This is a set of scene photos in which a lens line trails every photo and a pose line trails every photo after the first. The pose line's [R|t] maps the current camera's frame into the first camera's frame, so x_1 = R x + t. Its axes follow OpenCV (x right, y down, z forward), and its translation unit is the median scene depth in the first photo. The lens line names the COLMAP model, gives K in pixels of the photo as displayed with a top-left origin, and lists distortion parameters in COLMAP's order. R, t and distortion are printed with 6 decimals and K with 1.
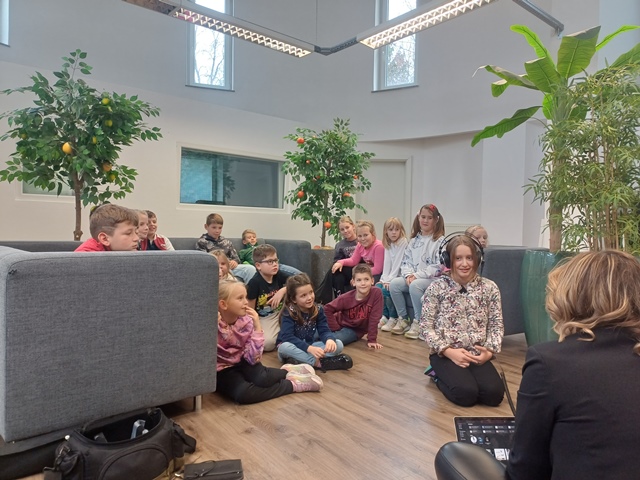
lens RADIAL K [[486.7, 0, 330.0], [0, 486.7, 244.7], [0, 0, 1]] dist [0.060864, -0.074436]
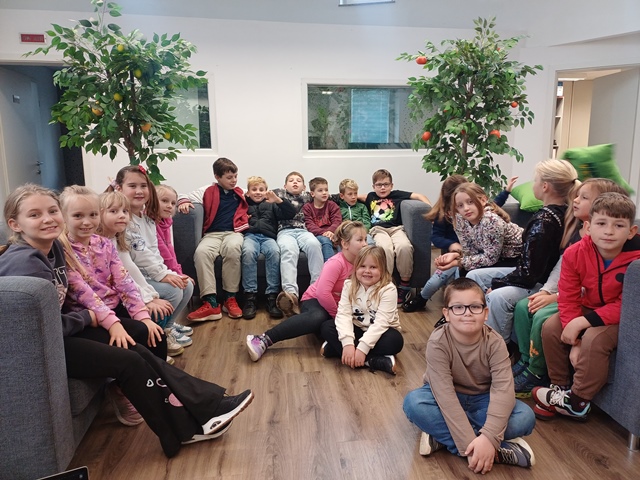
lens RADIAL K [[486.7, 0, 324.0], [0, 486.7, 235.3], [0, 0, 1]] dist [0.060864, -0.074436]
pose [[0.868029, 0.060933, -0.492761, 0.244385], [0.010235, 0.990034, 0.140453, -0.083026], [0.496408, -0.126961, 0.858755, 0.376281]]
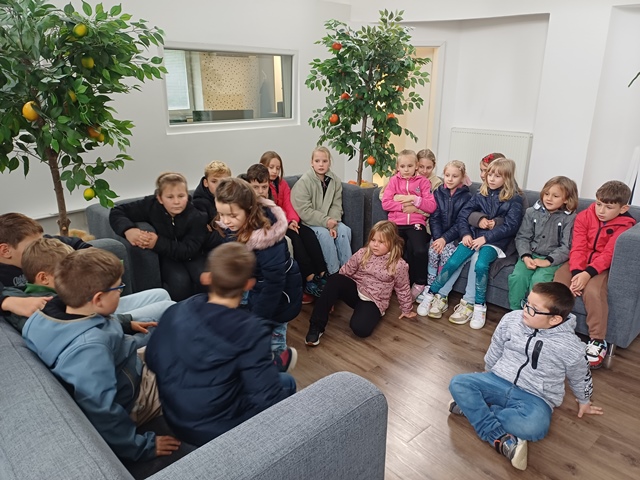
lens RADIAL K [[486.7, 0, 331.9], [0, 486.7, 249.1], [0, 0, 1]] dist [0.060864, -0.074436]
pose [[0.994842, -0.047980, 0.089372, -0.196383], [0.018872, 0.953227, 0.301664, -0.192439], [-0.099666, -0.298422, 0.949216, 0.283930]]
